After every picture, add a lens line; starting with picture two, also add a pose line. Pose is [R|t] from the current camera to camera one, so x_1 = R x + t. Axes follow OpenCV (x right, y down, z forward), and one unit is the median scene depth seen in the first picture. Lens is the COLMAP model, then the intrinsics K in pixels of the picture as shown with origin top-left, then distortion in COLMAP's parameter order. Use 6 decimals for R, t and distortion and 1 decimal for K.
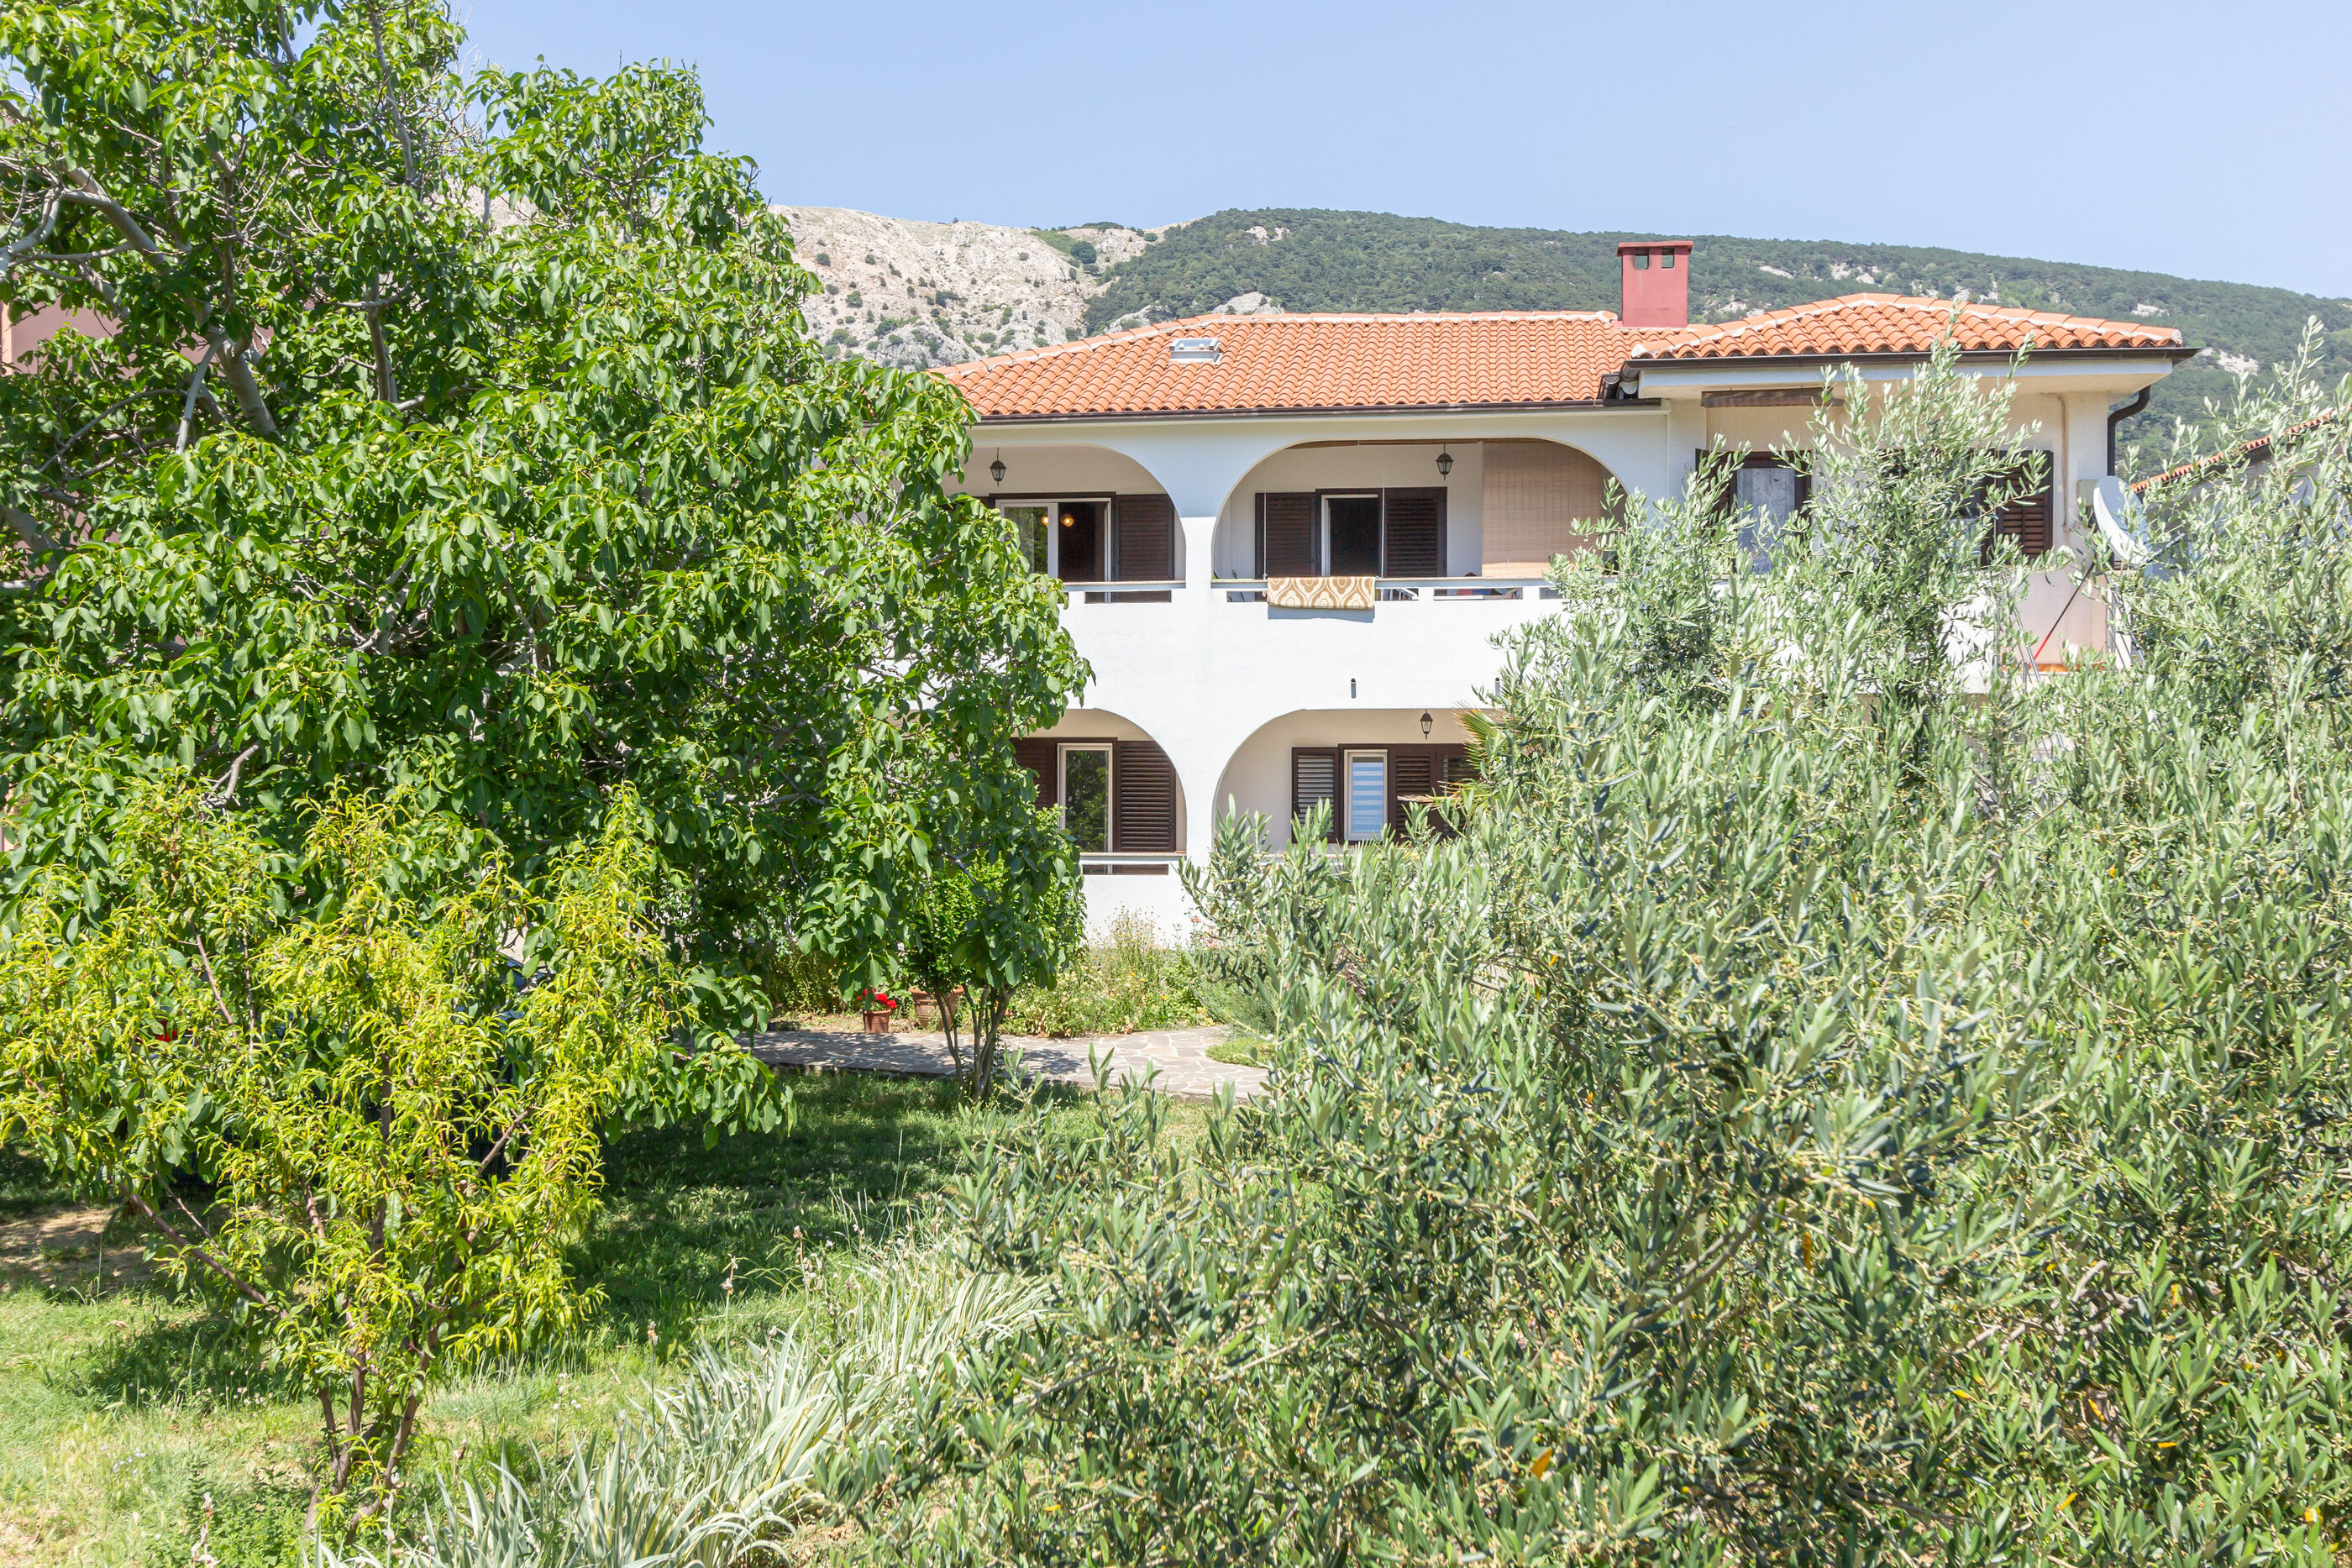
lens RADIAL K [[2422.0, 0, 1176.0], [0, 2422.0, 784.0], [0, 0, 1]] dist [-0.004260, -0.004482]
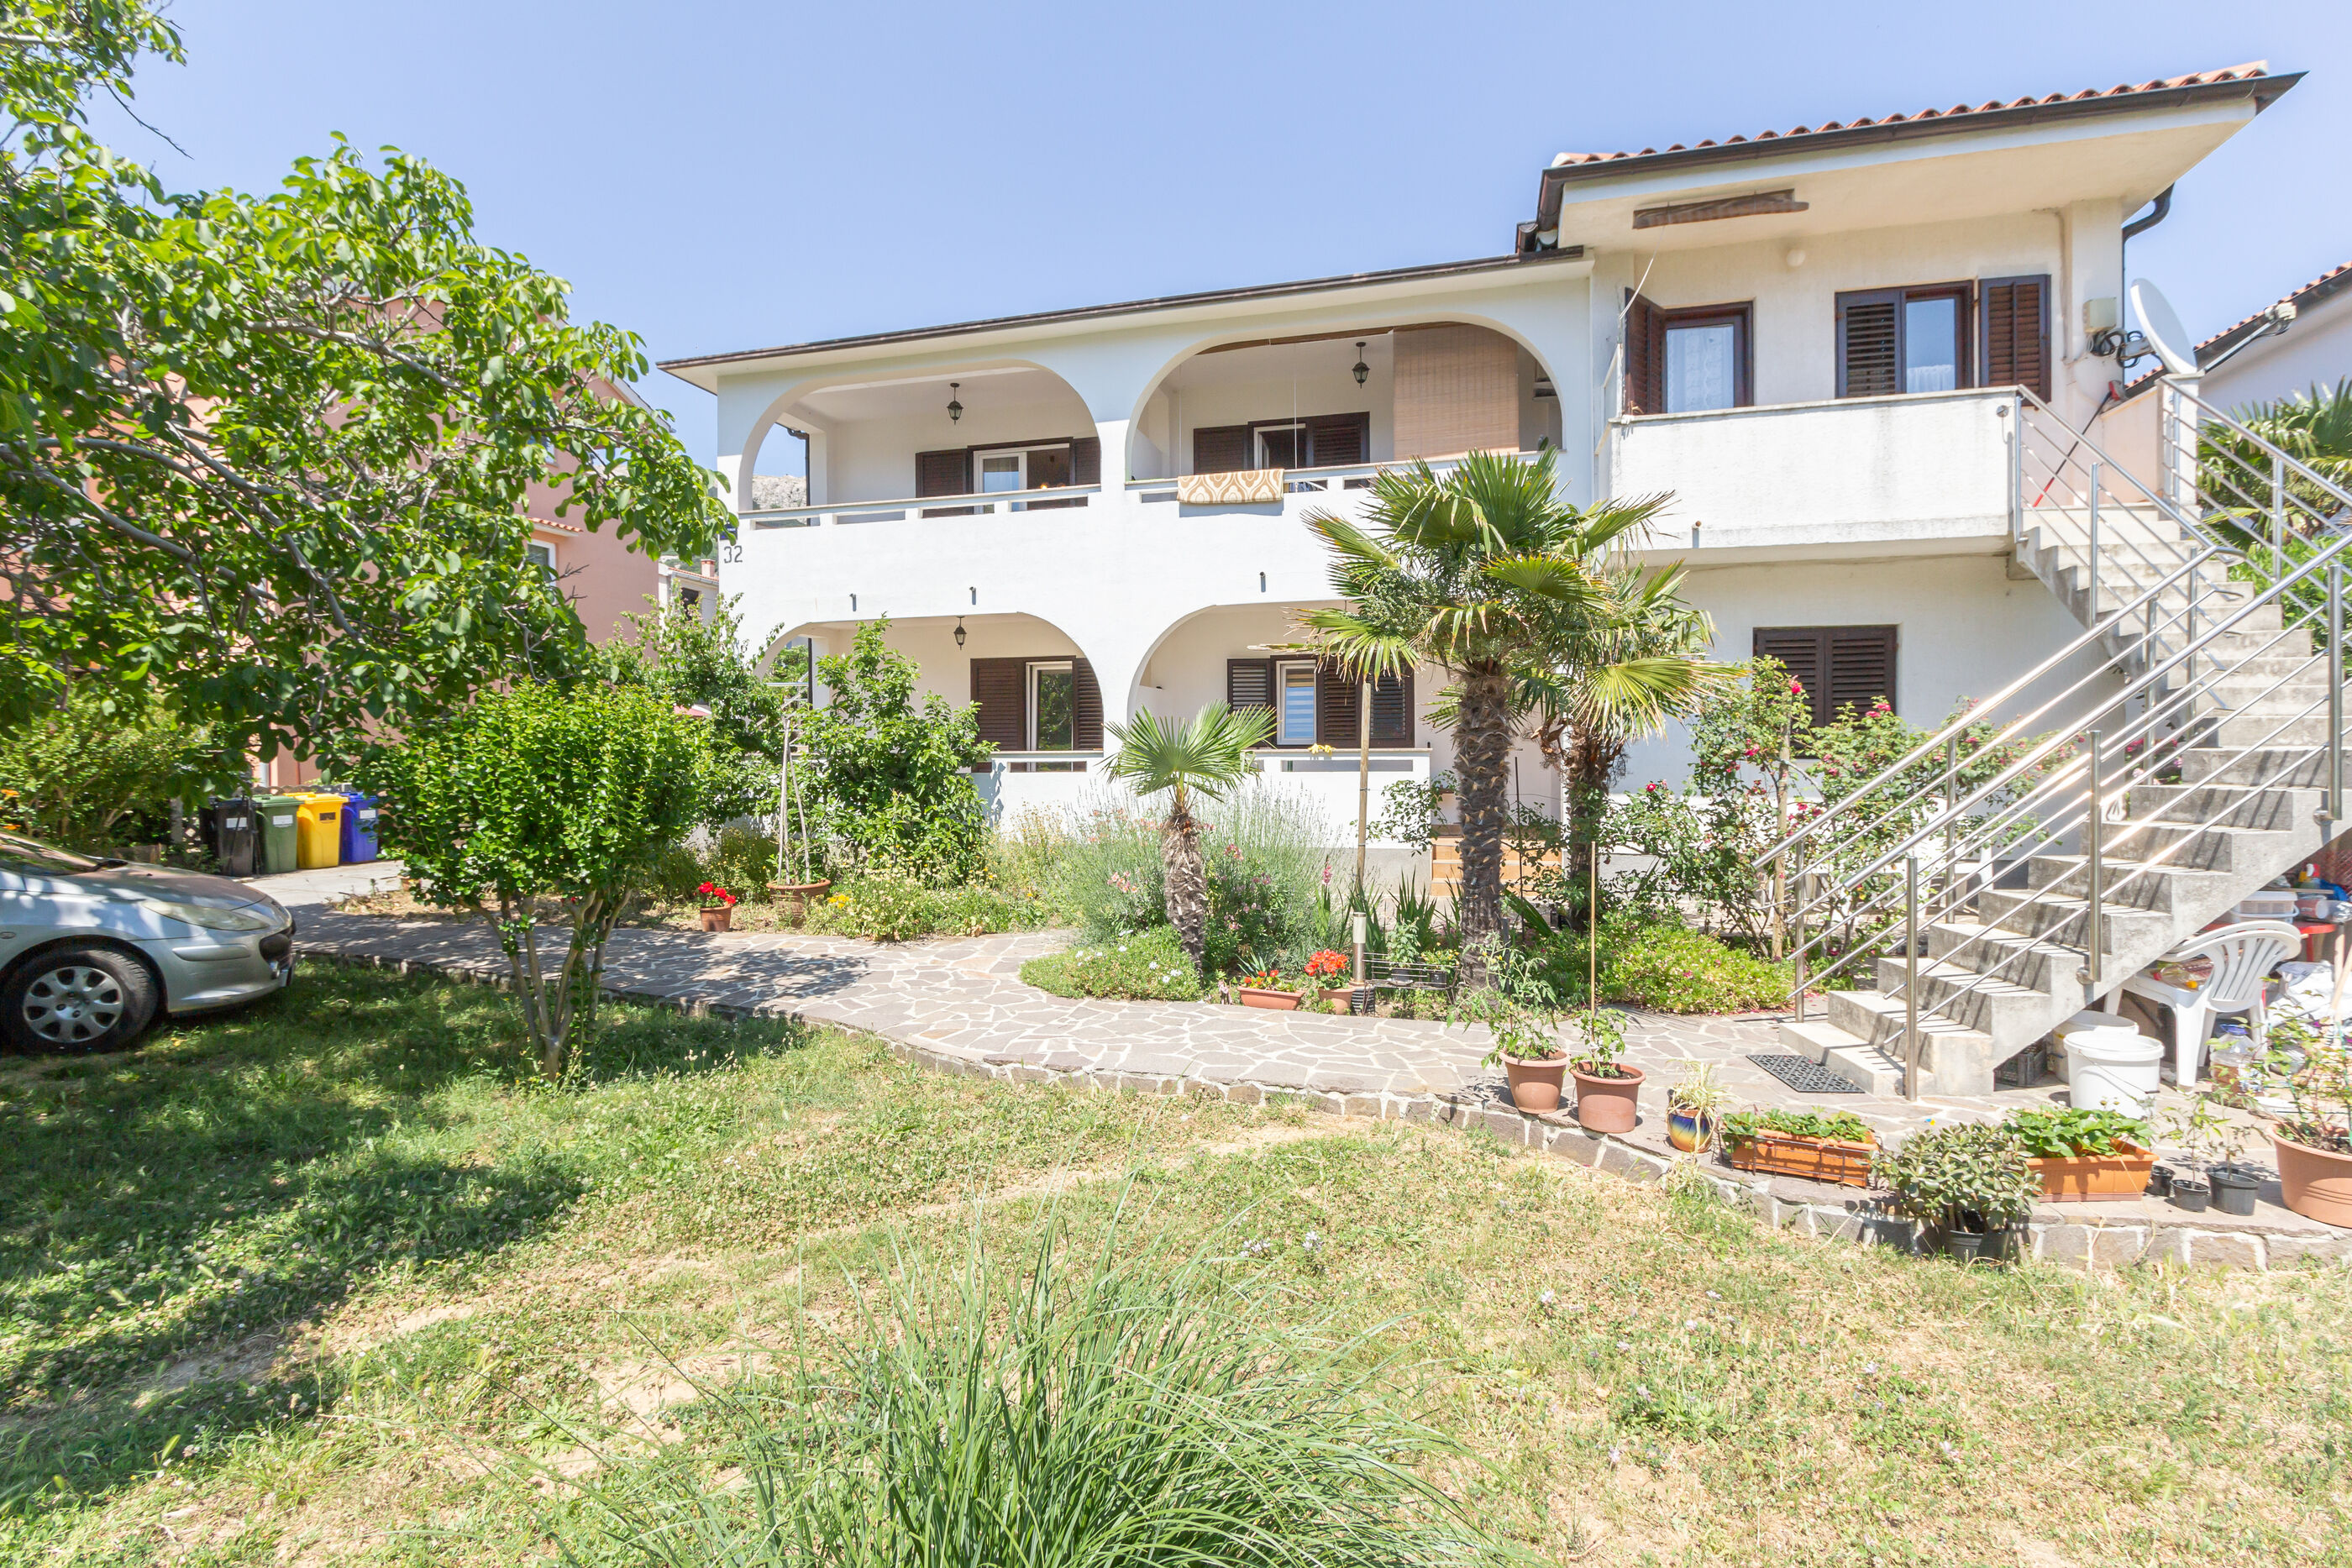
lens RADIAL K [[1117.9, 0, 1181.1], [0, 1117.9, 770.2], [0, 0, 1]] dist [-0.008379, -0.000946]
pose [[0.993179, -0.002832, -0.116562, 0.093132], [0.002896, 0.999996, 0.000381, 0.037691], [0.116560, -0.000716, 0.993183, 0.538764]]
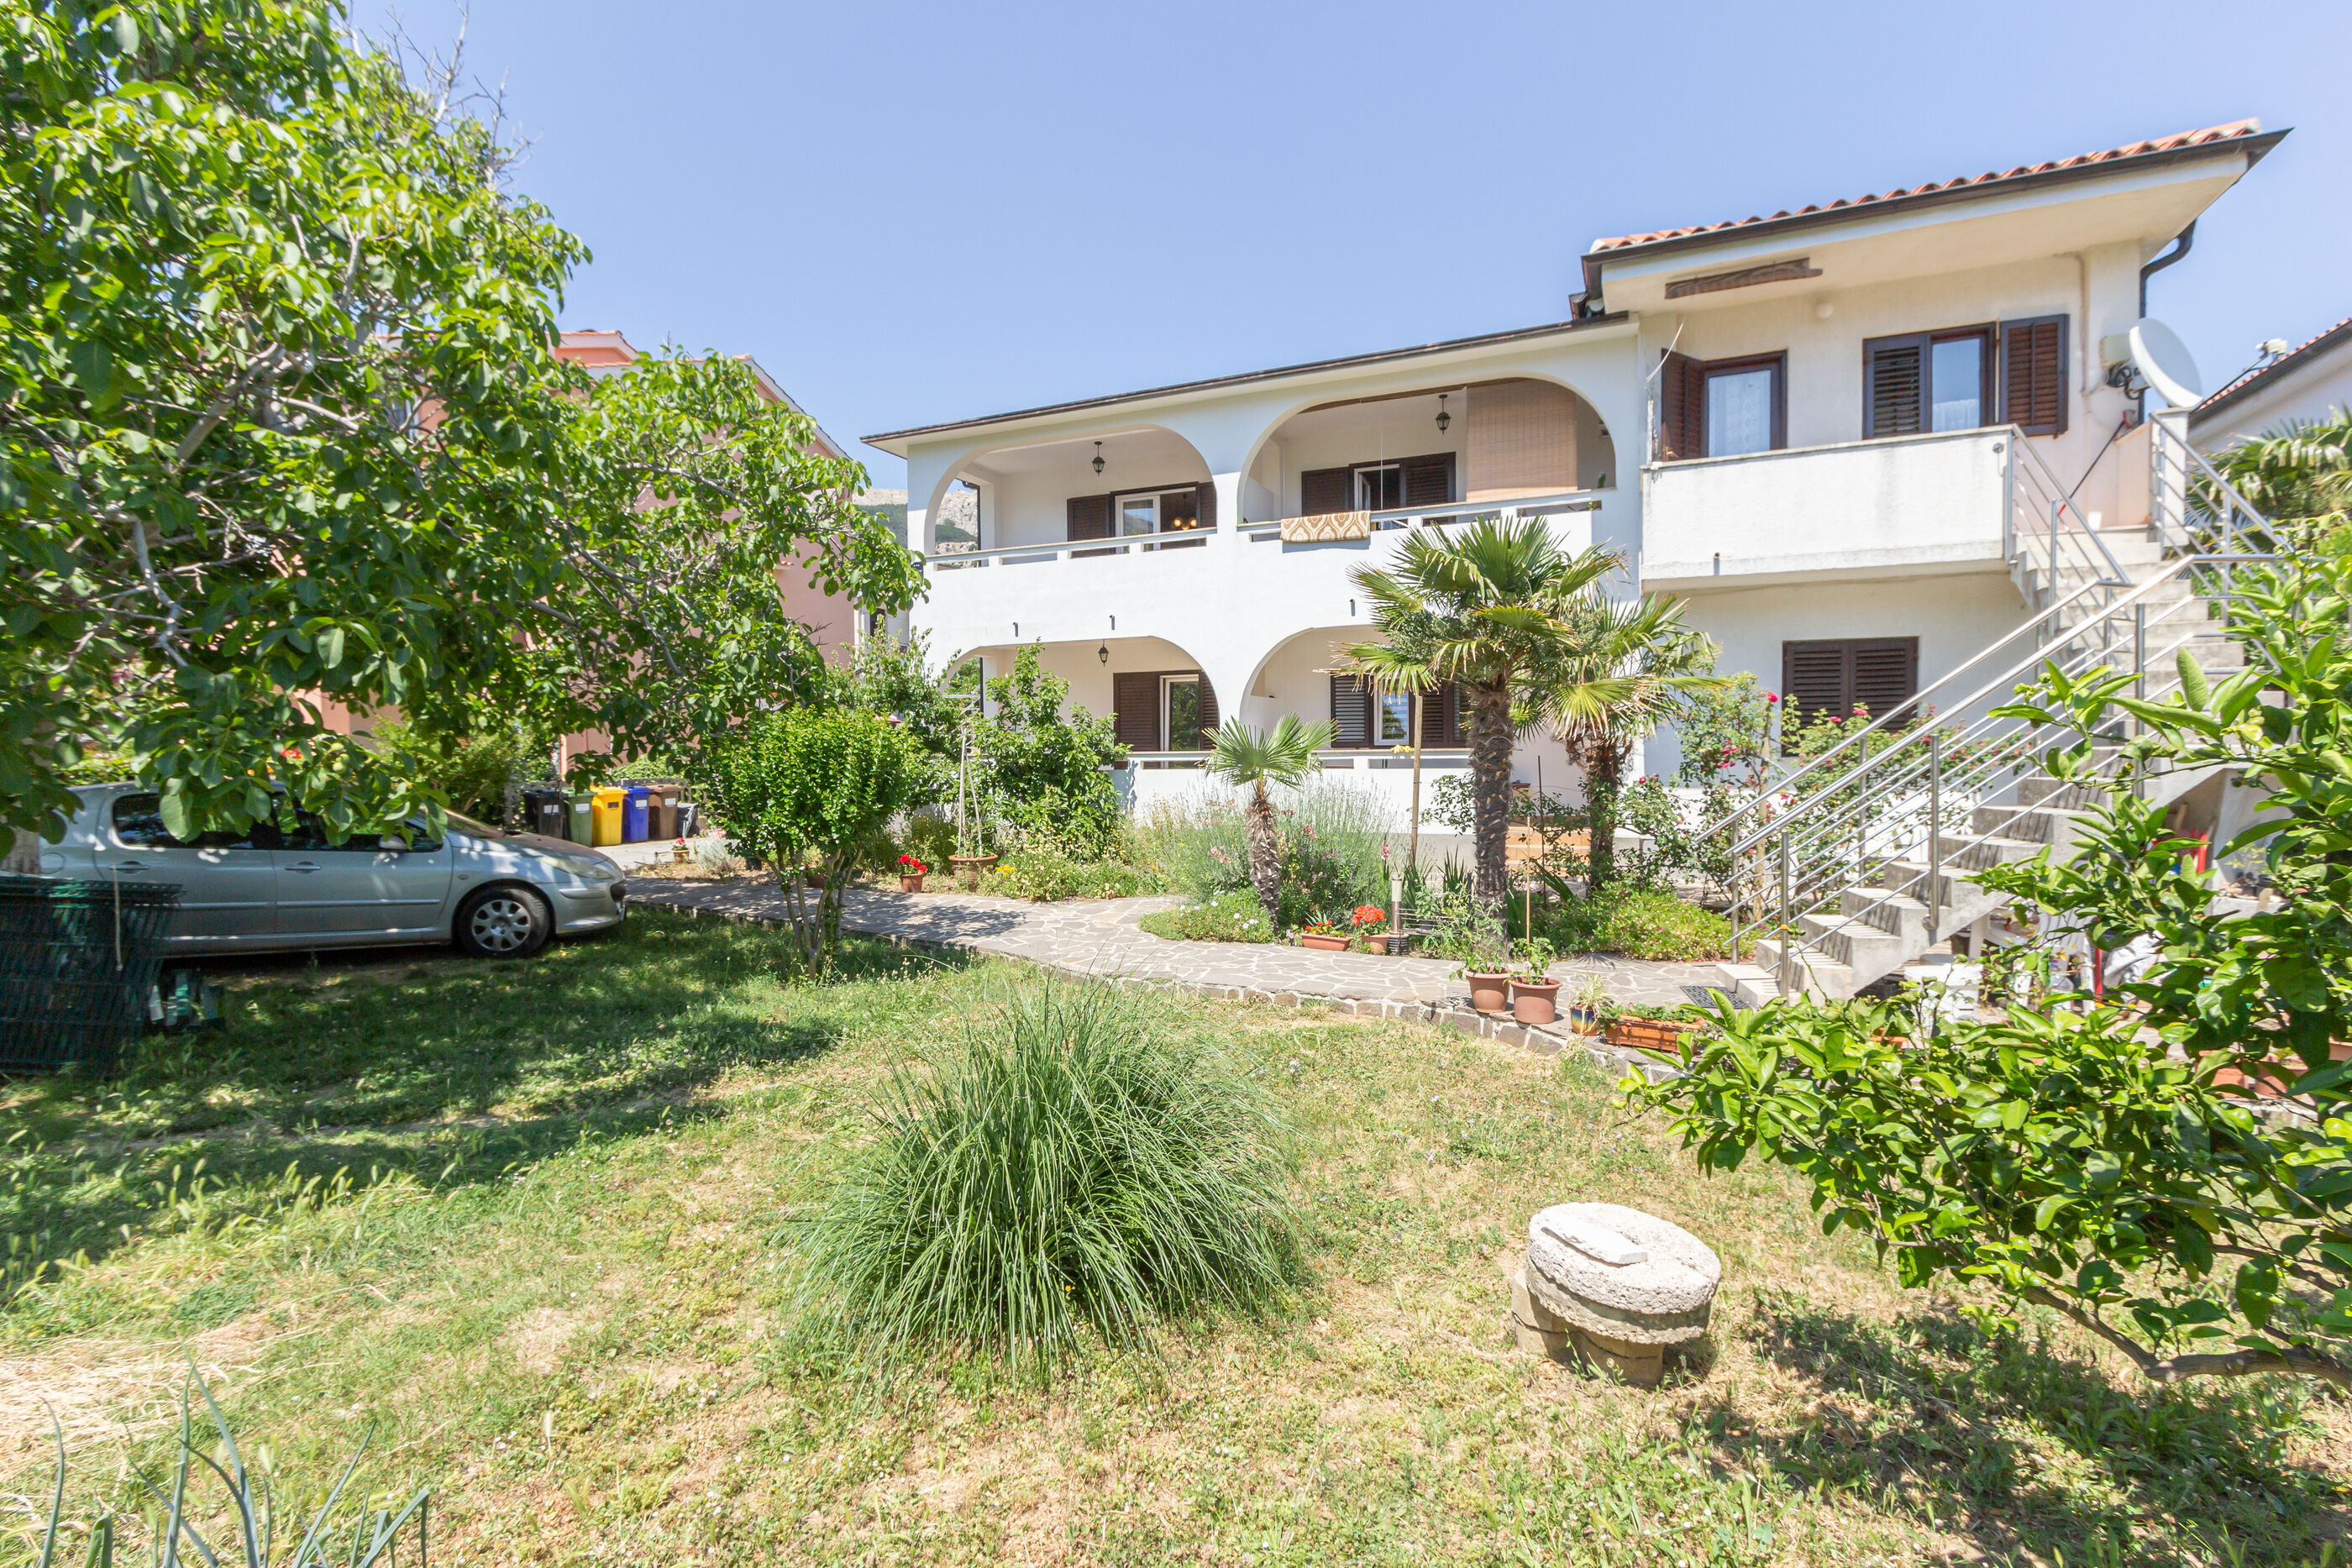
lens RADIAL K [[1094.4, 0, 1176.0], [0, 1094.4, 784.0], [0, 0, 1]] dist [0.000859, -0.000426]
pose [[0.966113, -0.000147, -0.258118, 0.127385], [0.003734, 0.999903, 0.013407, 0.038578], [0.258091, -0.013917, 0.966020, 0.464153]]
